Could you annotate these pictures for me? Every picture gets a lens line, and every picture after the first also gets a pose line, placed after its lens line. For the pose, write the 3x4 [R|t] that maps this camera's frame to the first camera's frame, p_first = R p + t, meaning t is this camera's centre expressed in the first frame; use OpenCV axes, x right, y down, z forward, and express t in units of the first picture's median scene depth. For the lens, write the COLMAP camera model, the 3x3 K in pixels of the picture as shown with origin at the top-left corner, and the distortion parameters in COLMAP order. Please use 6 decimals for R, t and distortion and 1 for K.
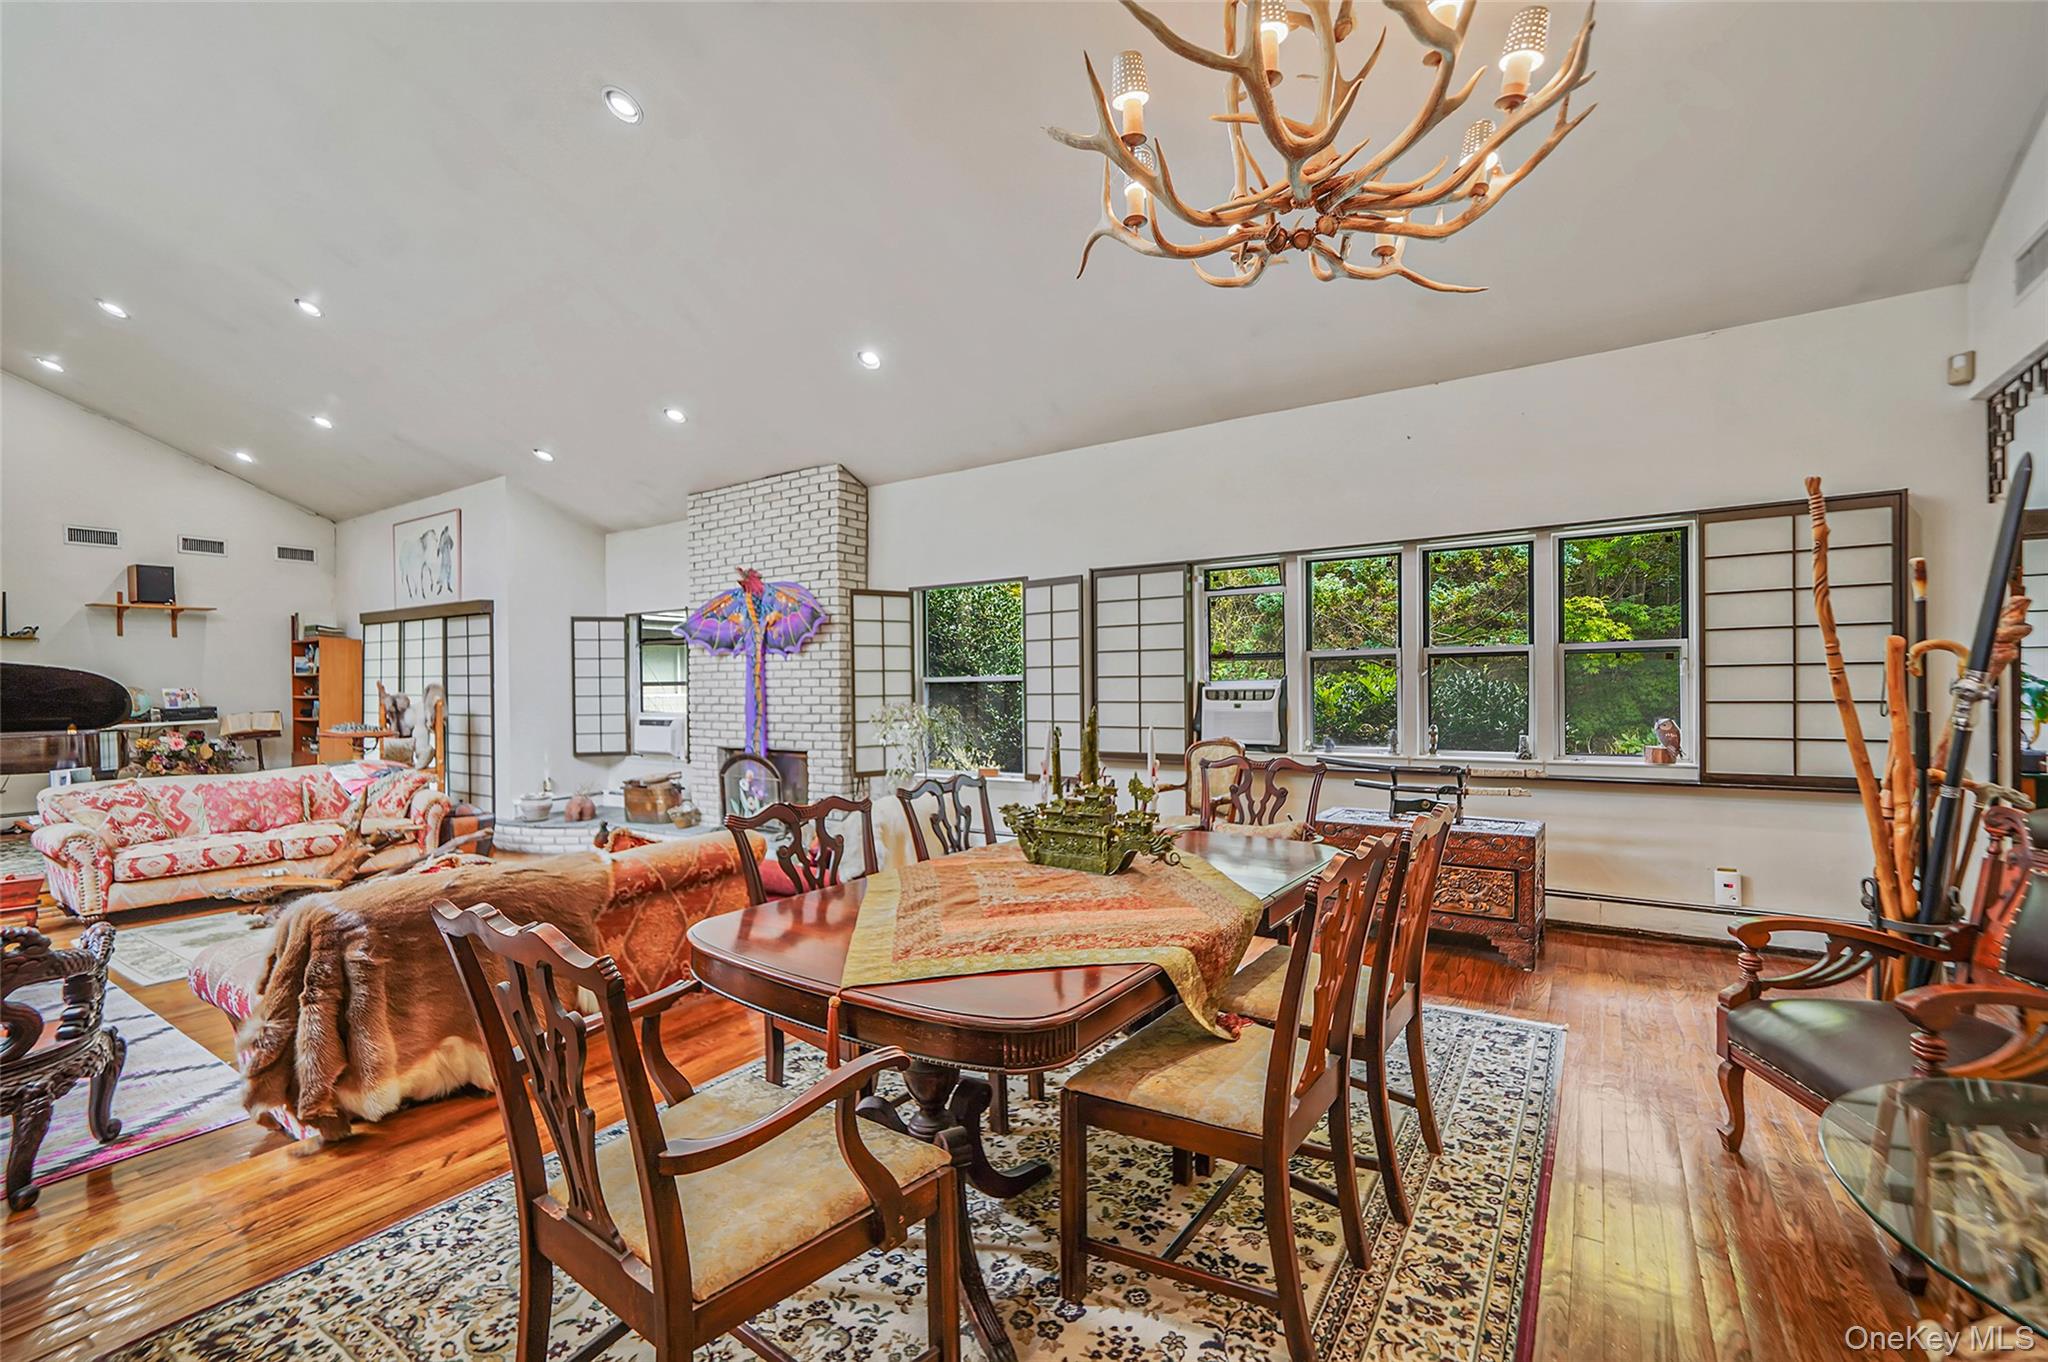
lens RADIAL K [[885.8, 0, 1015.7], [0, 885.8, 693.7], [0, 0, 1]] dist [0.000160, 0.000760]
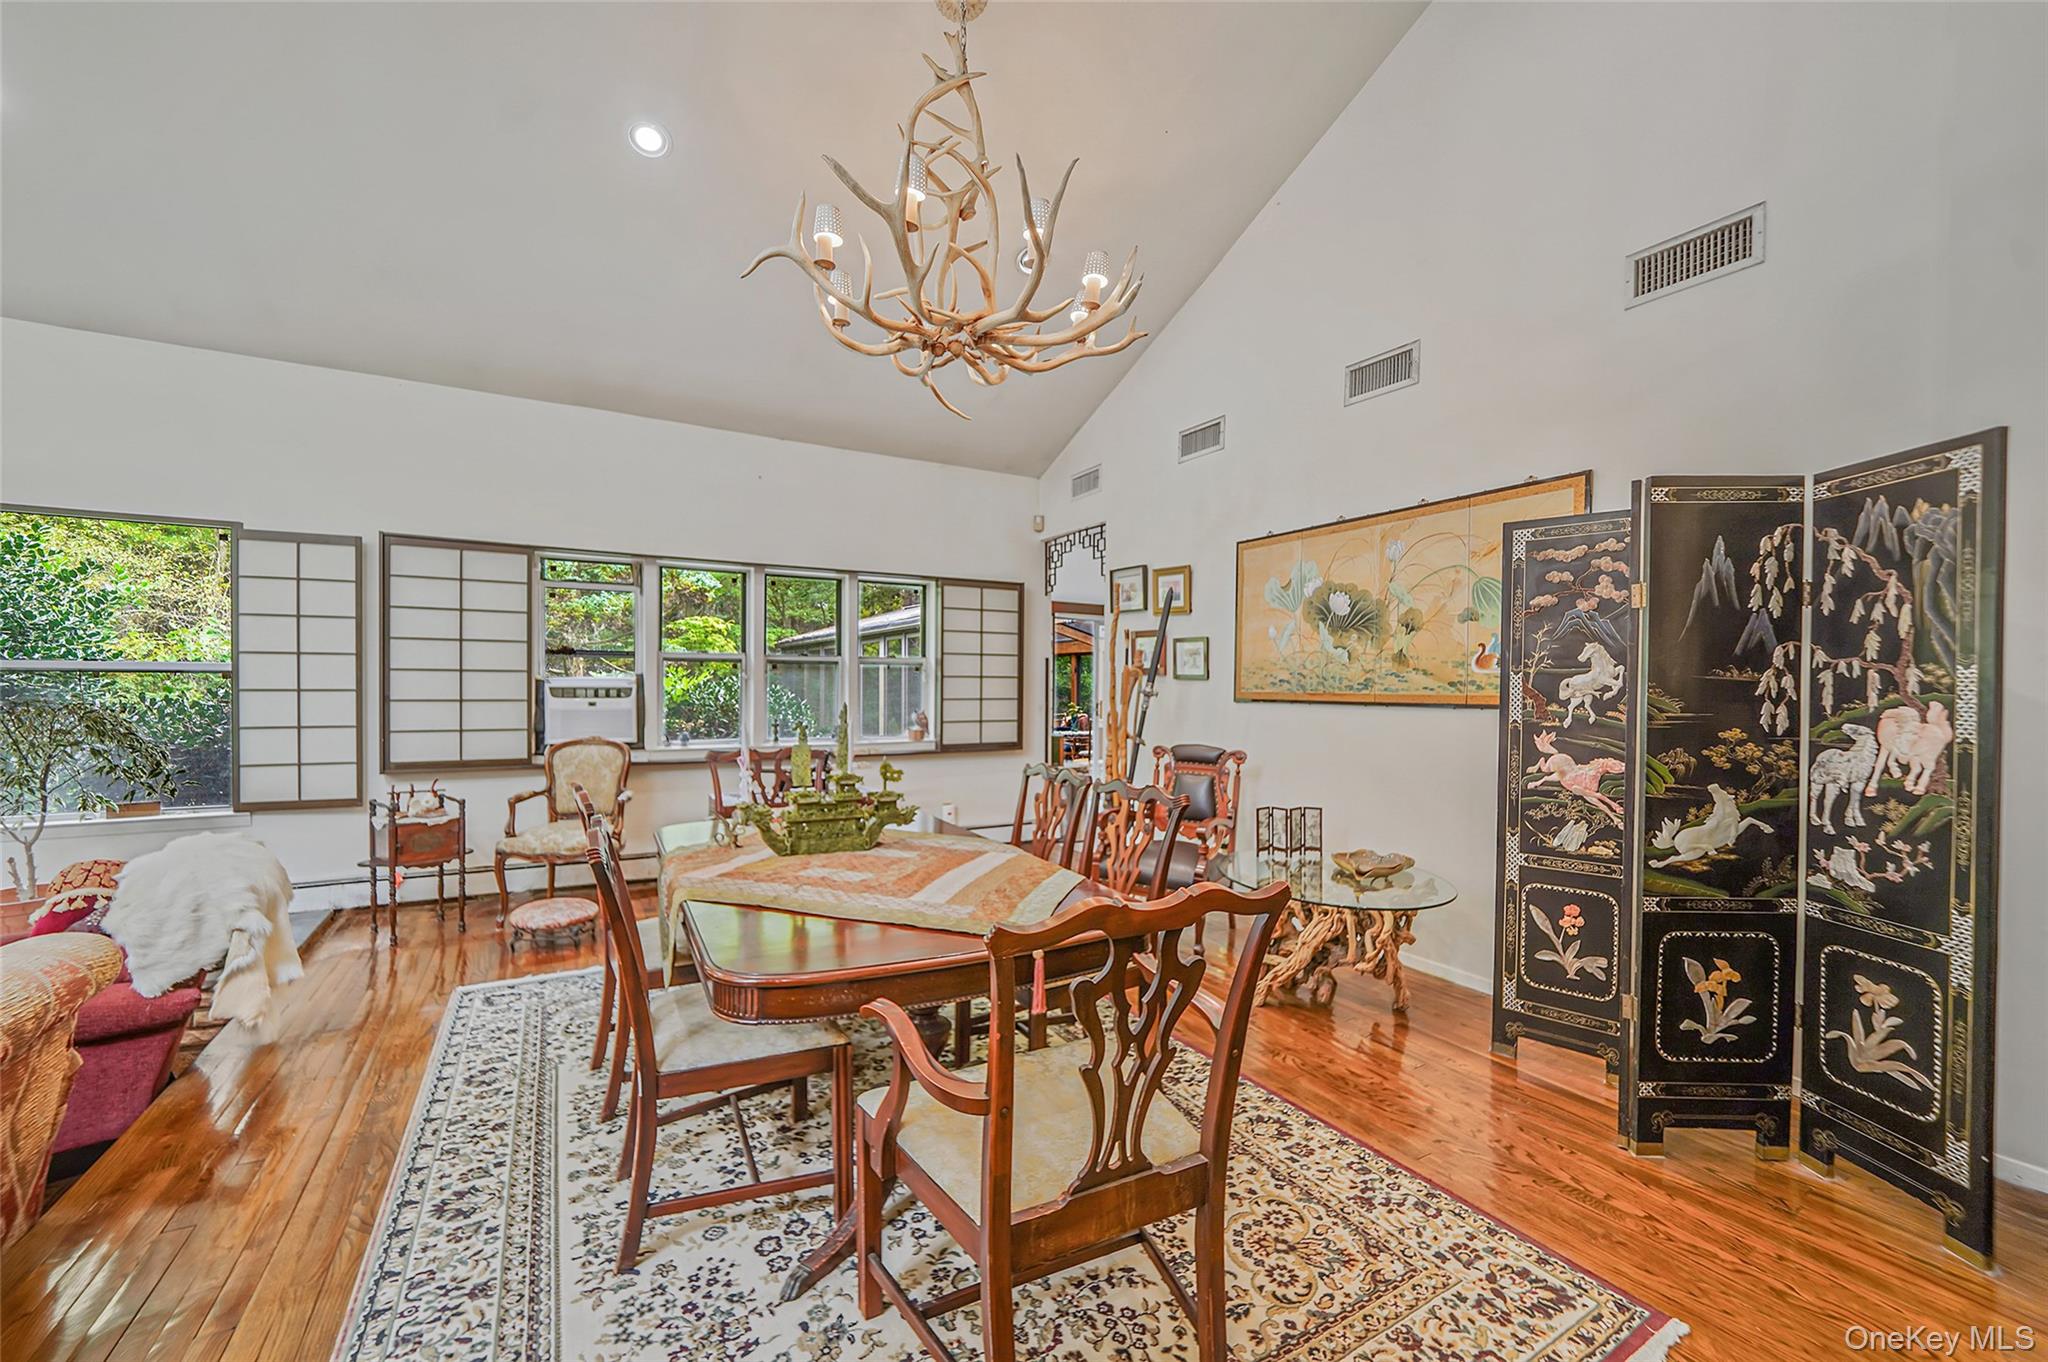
lens RADIAL K [[839.7, 0, 1025.4], [0, 839.7, 681.5], [0, 0, 1]] dist [-0.002144, -0.000173]
pose [[0.412861, 0.018452, 0.910607, -0.396544], [-0.003330, 0.999819, -0.018750, 0.004662], [-0.910788, 0.004709, 0.412848, 0.189692]]
